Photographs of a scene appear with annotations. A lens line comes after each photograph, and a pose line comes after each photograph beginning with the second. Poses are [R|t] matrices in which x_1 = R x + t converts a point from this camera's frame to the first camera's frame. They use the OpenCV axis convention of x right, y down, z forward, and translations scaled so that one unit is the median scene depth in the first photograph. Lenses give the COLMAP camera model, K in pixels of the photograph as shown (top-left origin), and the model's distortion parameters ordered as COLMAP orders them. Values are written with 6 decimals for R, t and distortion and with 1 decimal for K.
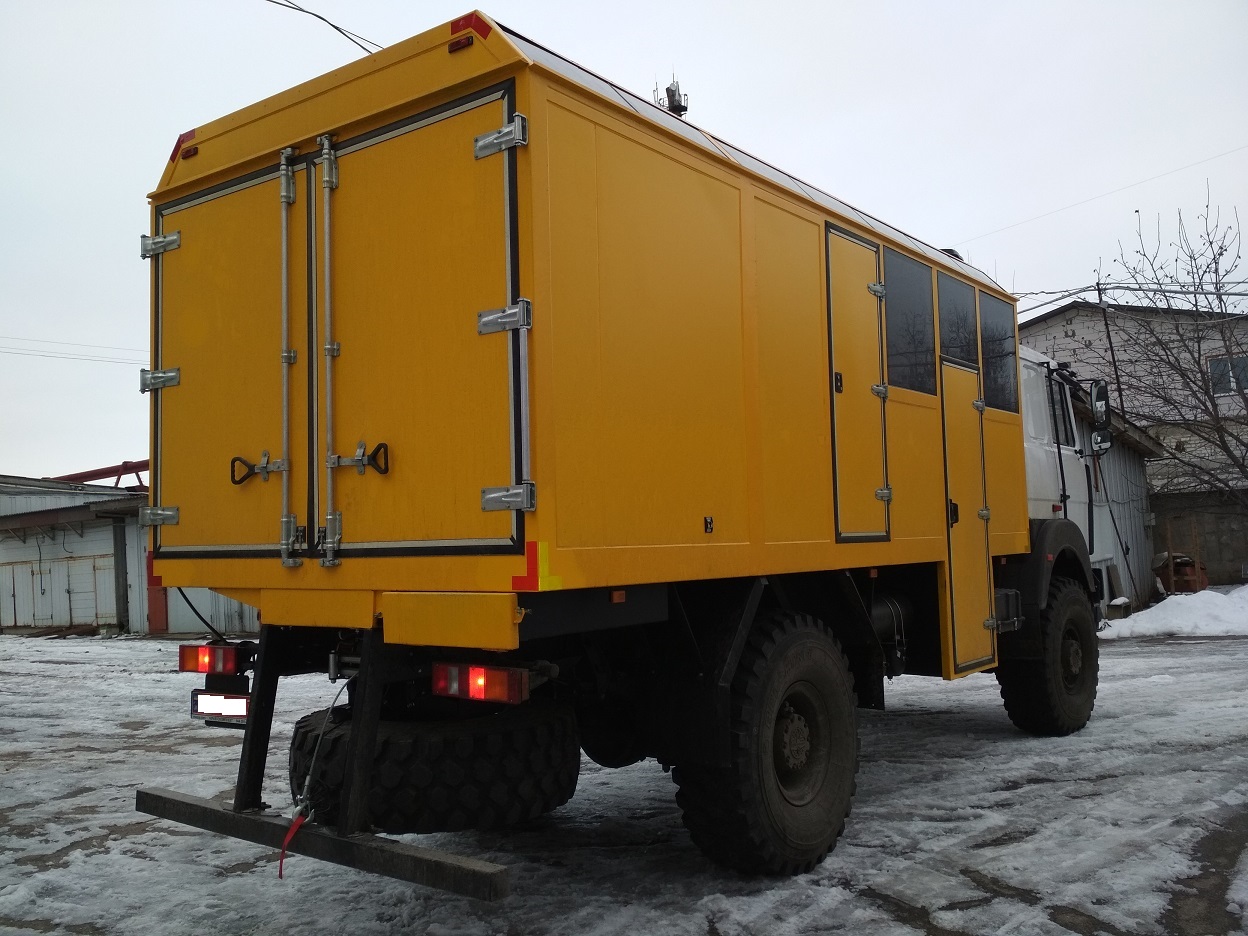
lens RADIAL K [[1130.0, 0, 624.0], [0, 1130.0, 468.0], [0, 0, 1]] dist [0.003344, -0.004745]
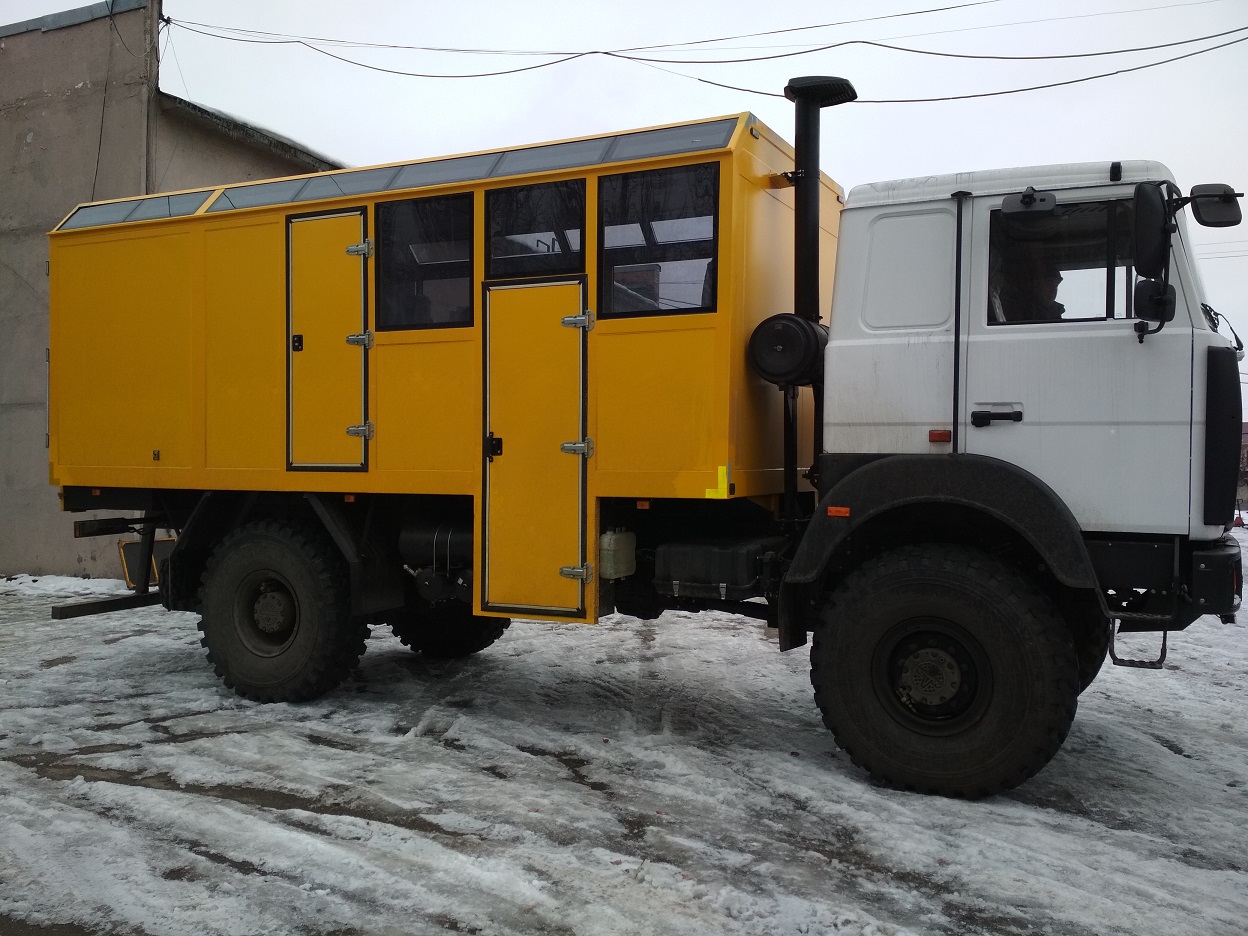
lens RADIAL K [[1130.0, 0, 624.0], [0, 1130.0, 468.0], [0, 0, 1]] dist [0.003344, -0.004745]
pose [[0.190199, 0.041835, -0.980854, 1.401381], [0.055184, 0.997056, 0.053227, 0.014539], [0.980193, -0.064251, 0.187330, 1.043408]]
